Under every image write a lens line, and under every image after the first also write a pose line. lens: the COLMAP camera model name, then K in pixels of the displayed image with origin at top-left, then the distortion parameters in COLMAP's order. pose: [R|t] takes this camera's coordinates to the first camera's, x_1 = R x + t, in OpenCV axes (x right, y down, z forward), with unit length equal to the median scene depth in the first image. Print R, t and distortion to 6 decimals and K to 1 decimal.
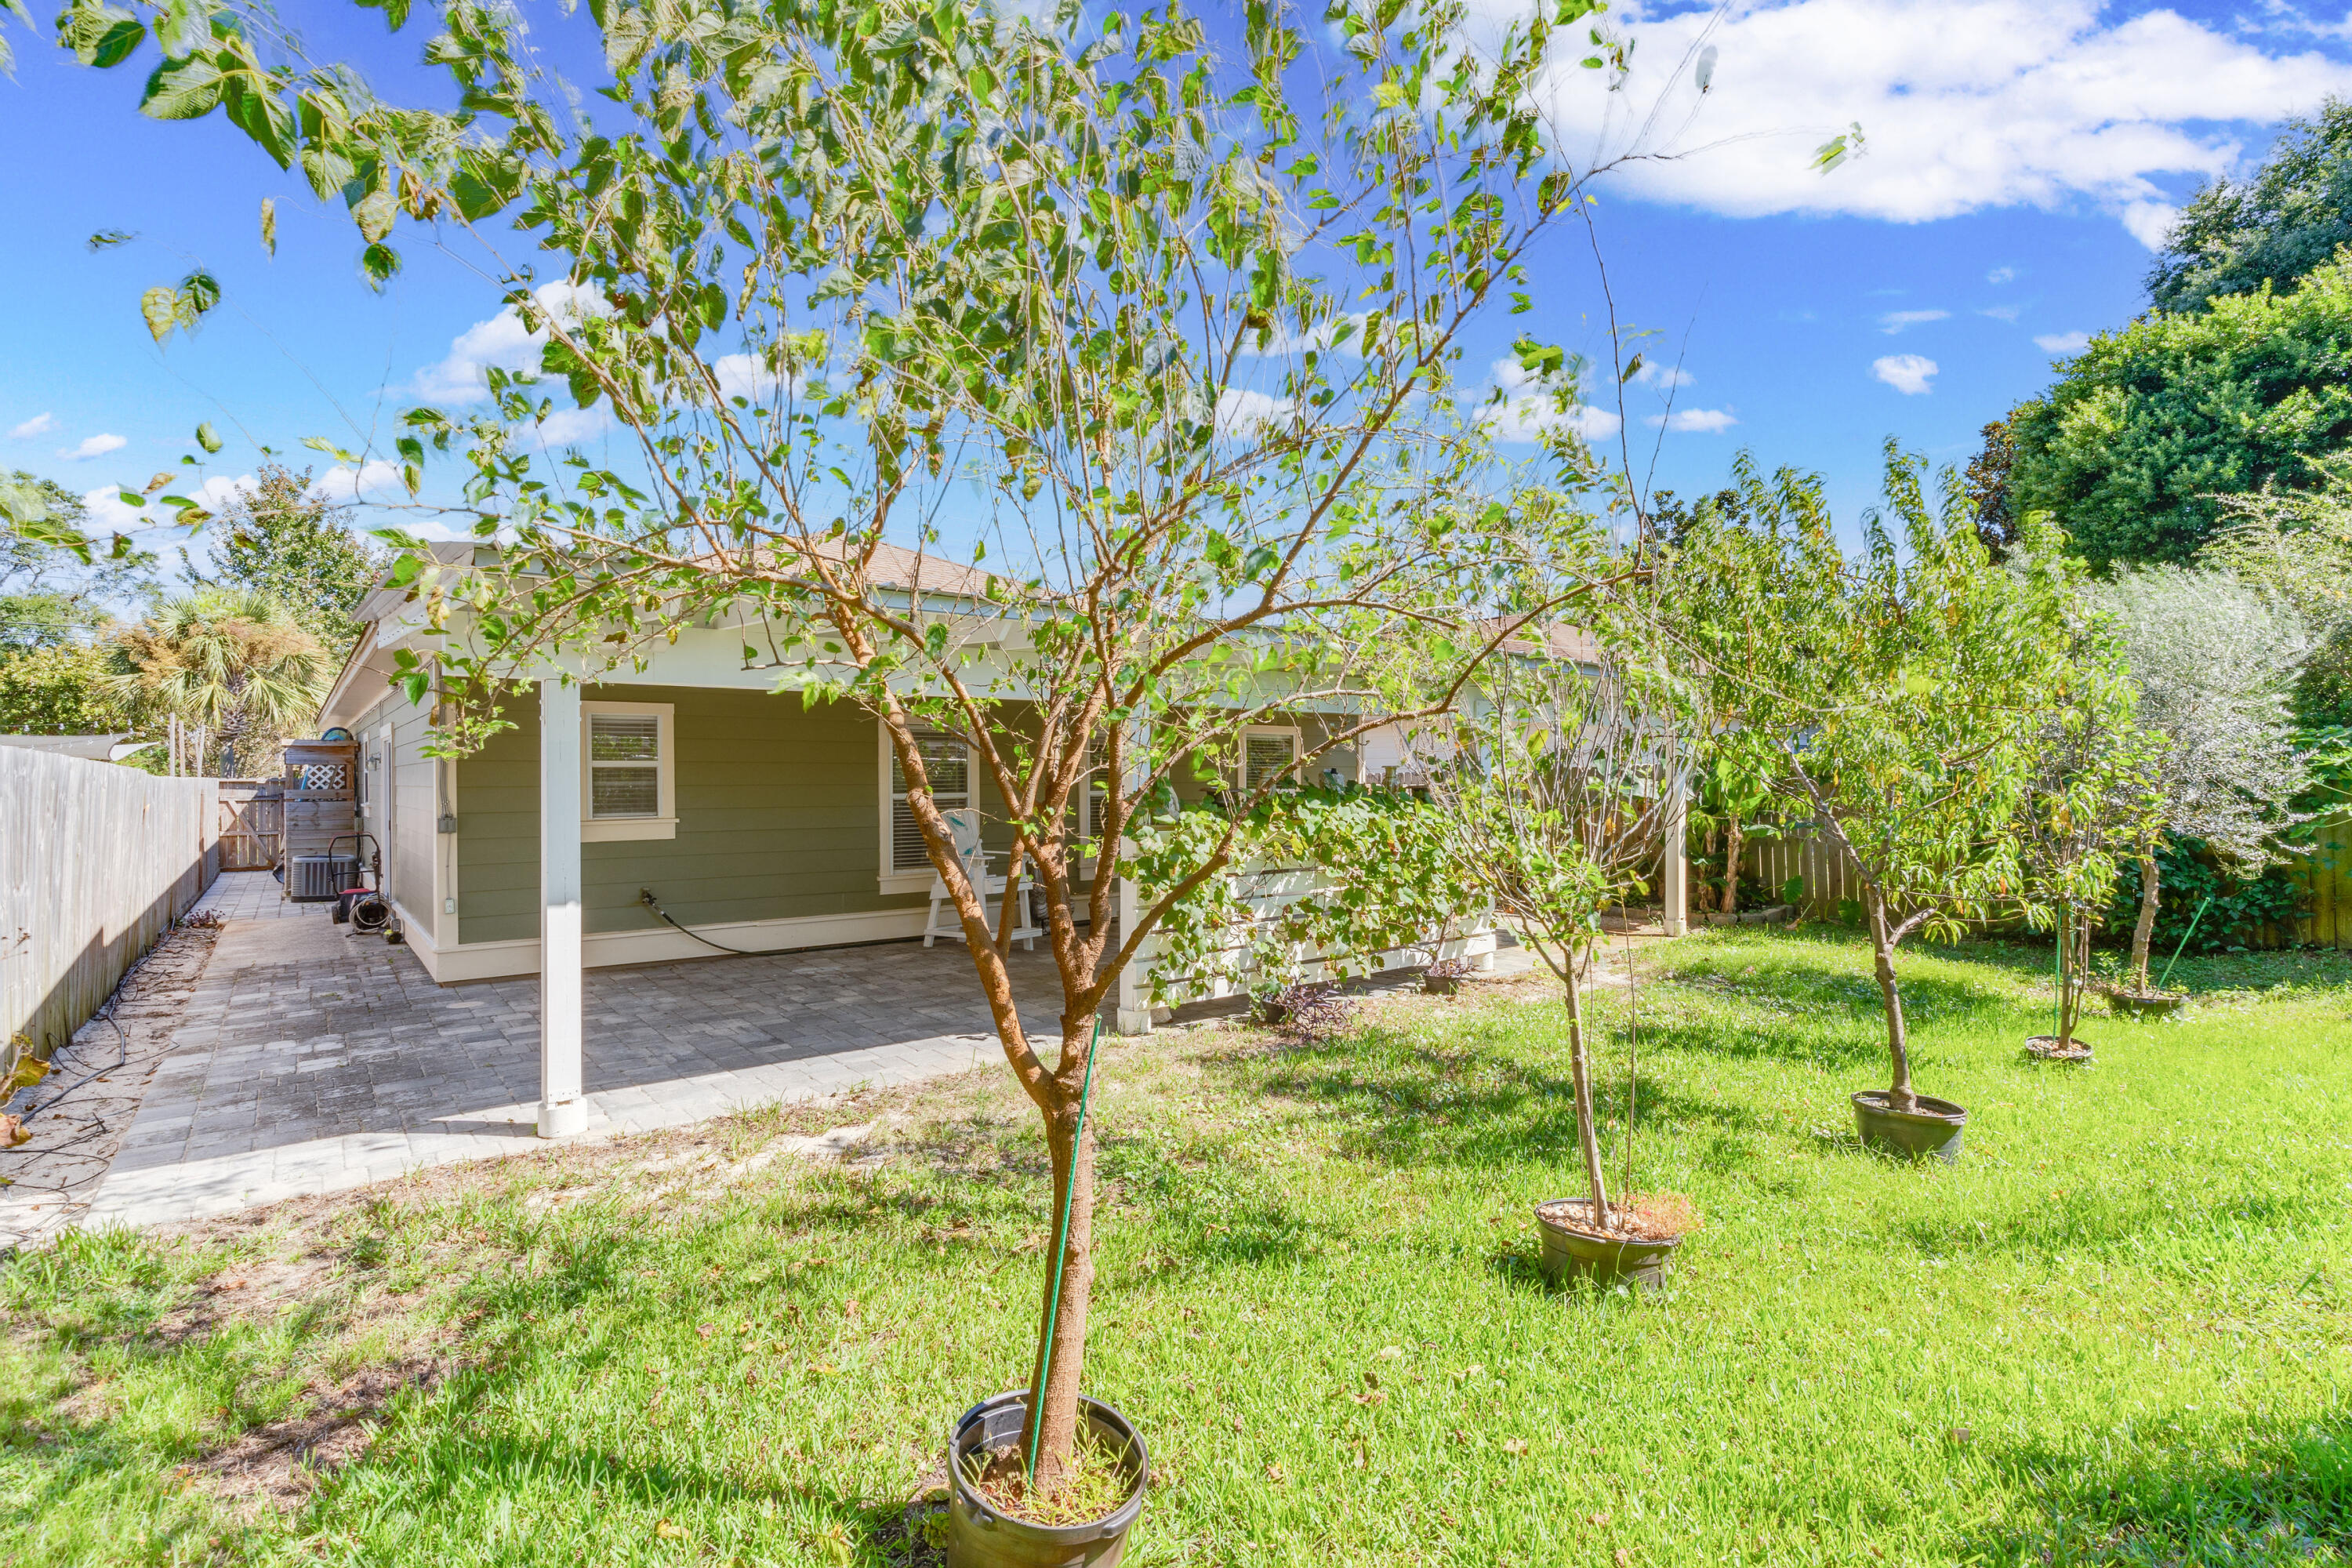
lens RADIAL K [[1135.9, 0, 1170.3], [0, 1135.9, 761.8], [0, 0, 1]] dist [0.001683, 0.000115]
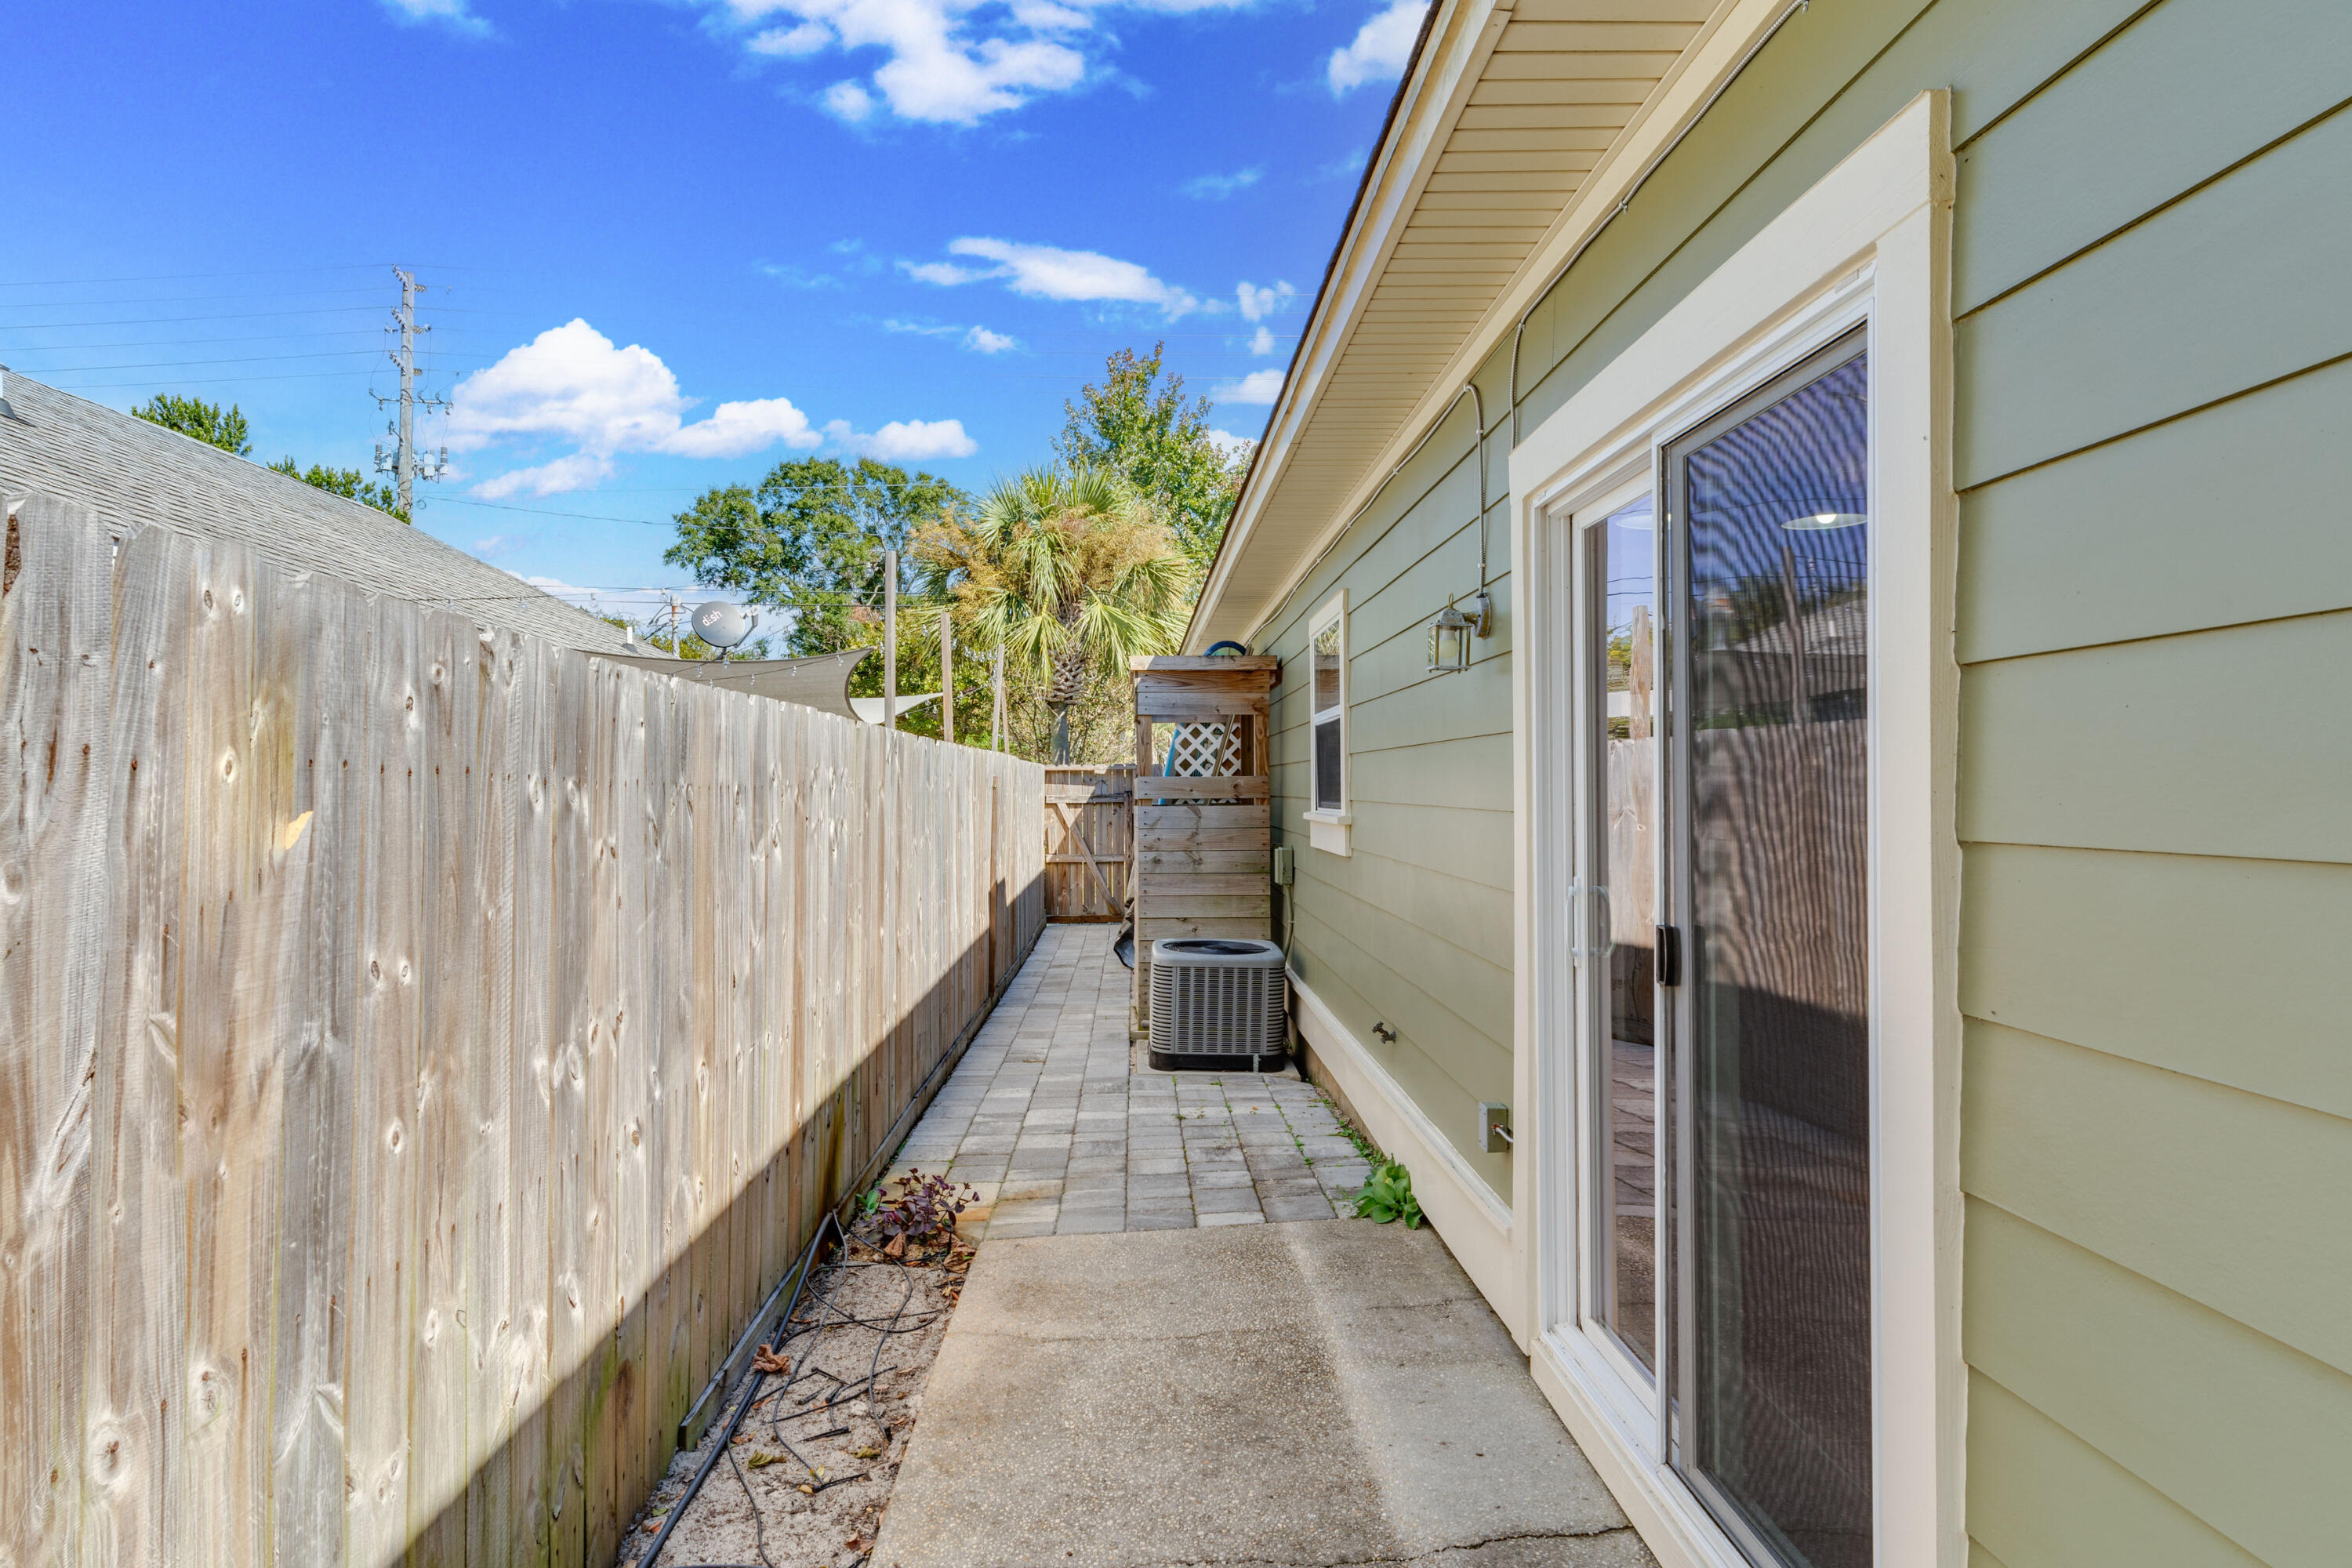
lens RADIAL K [[1124.9, 0, 1171.1], [0, 1124.9, 777.6], [0, 0, 1]] dist [0.001459, -0.000083]
pose [[0.811381, 0.002582, -0.584512, -0.426296], [-0.001221, 0.999996, 0.002722, 0.018982], [0.584517, -0.001495, 0.811380, 0.544685]]
